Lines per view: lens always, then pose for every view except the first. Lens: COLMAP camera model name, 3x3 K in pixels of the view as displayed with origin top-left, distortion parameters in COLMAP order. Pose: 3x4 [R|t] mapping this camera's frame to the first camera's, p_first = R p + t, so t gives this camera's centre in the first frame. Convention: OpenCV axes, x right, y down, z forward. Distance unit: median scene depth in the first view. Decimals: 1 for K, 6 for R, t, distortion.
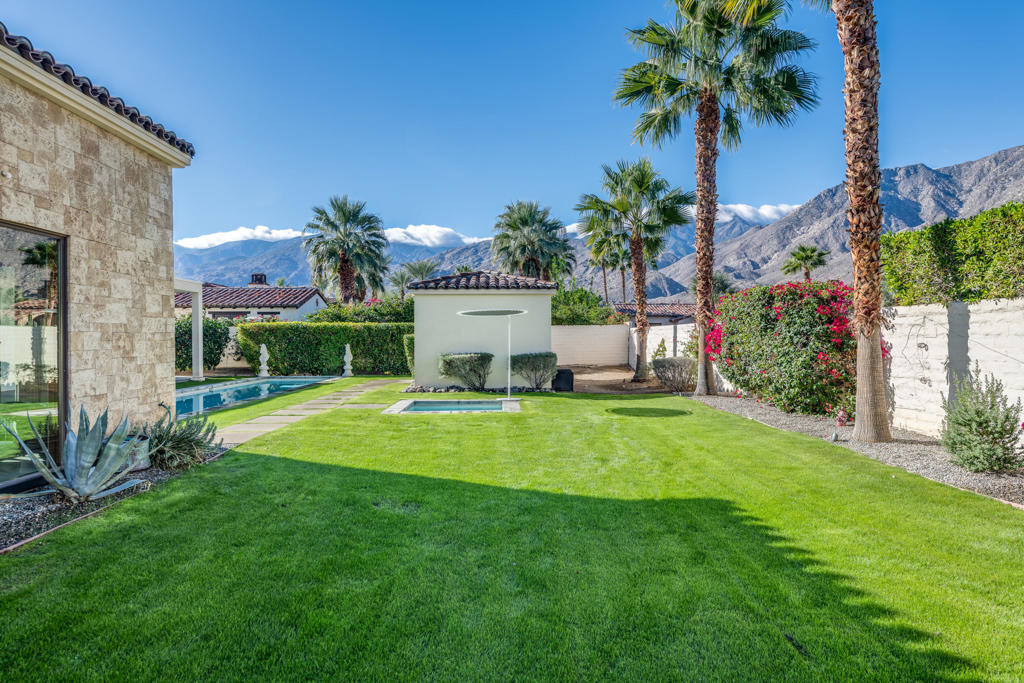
lens RADIAL K [[621.3, 0, 516.8], [0, 621.3, 336.2], [0, 0, 1]] dist [0.025427, -0.001312]
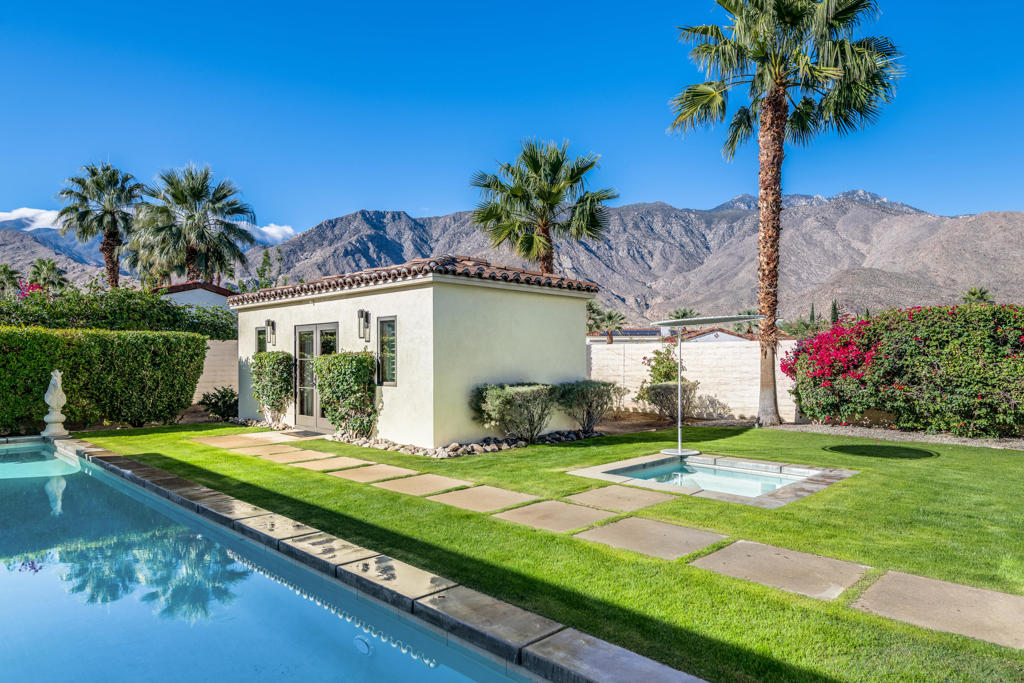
lens RADIAL K [[623.2, 0, 539.5], [0, 623.2, 353.8], [0, 0, 1]] dist [0.003082, -0.001973]
pose [[0.704988, 0.008931, 0.709163, -0.352035], [-0.004250, 0.999956, -0.008368, 0.001667], [-0.709206, 0.002886, 0.704995, 0.373215]]
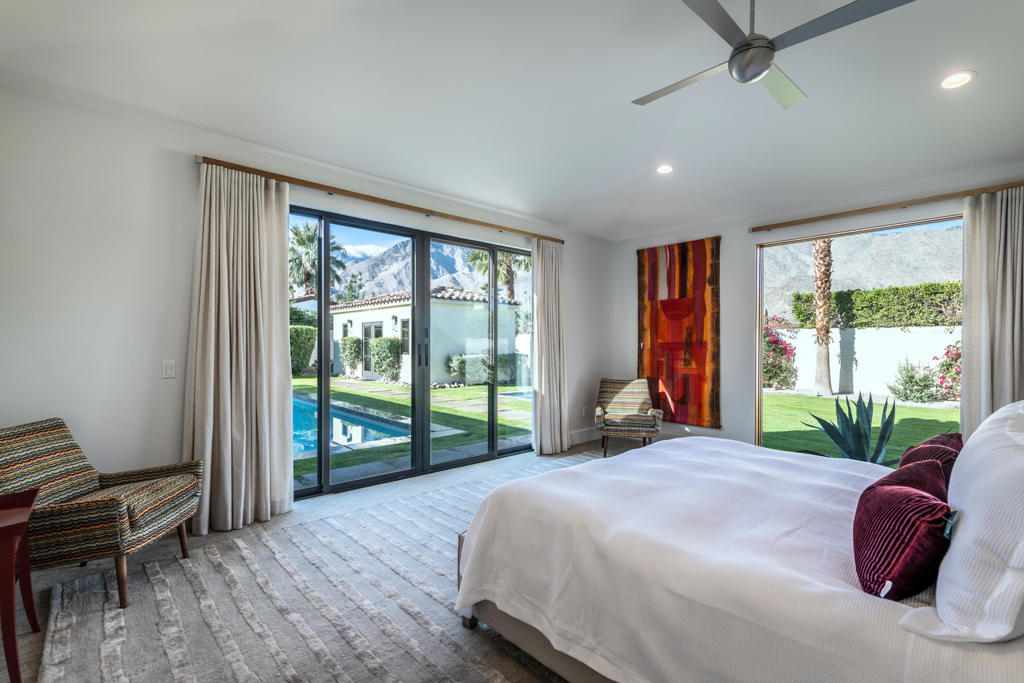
lens RADIAL K [[469.3, 0, 513.4], [0, 469.3, 342.1], [0, 0, 1]] dist [0.005192, -0.000351]
pose [[0.766937, 0.012621, 0.641598, -0.417030], [-0.012485, 0.999911, -0.004746, 0.005568], [-0.641601, -0.004371, 0.767026, 0.167399]]
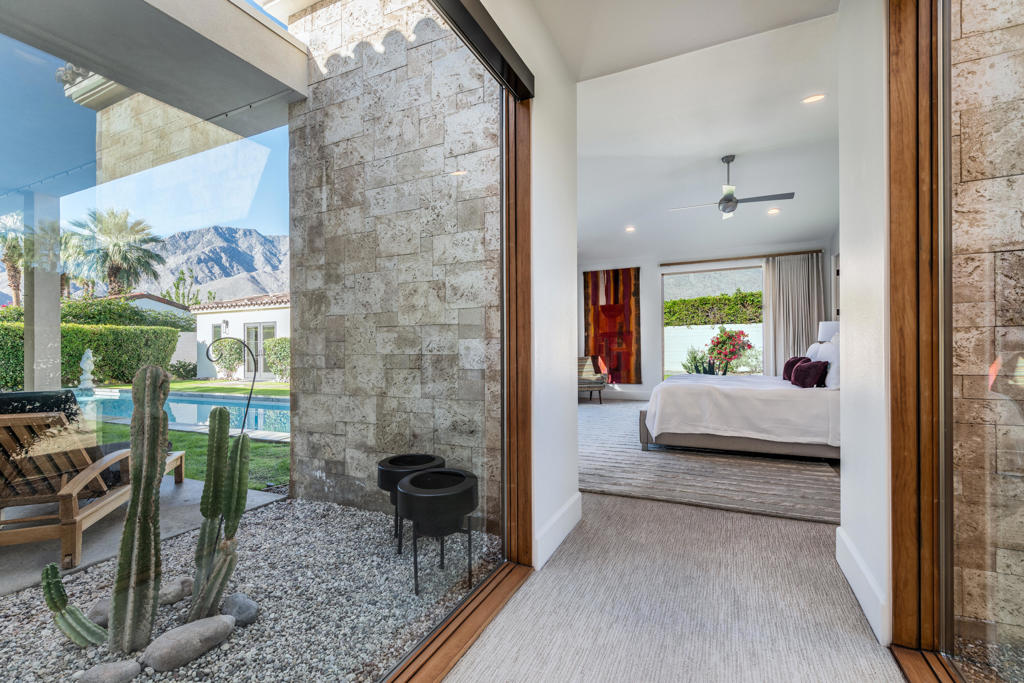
lens RADIAL K [[450.5, 0, 513.1], [0, 450.5, 340.6], [0, 0, 1]] dist [0.013427, -0.002795]
pose [[0.460885, 0.009004, 0.887414, -0.552863], [0.008059, 0.999865, -0.014330, 0.014544], [-0.887423, 0.013756, 0.460750, 0.200550]]
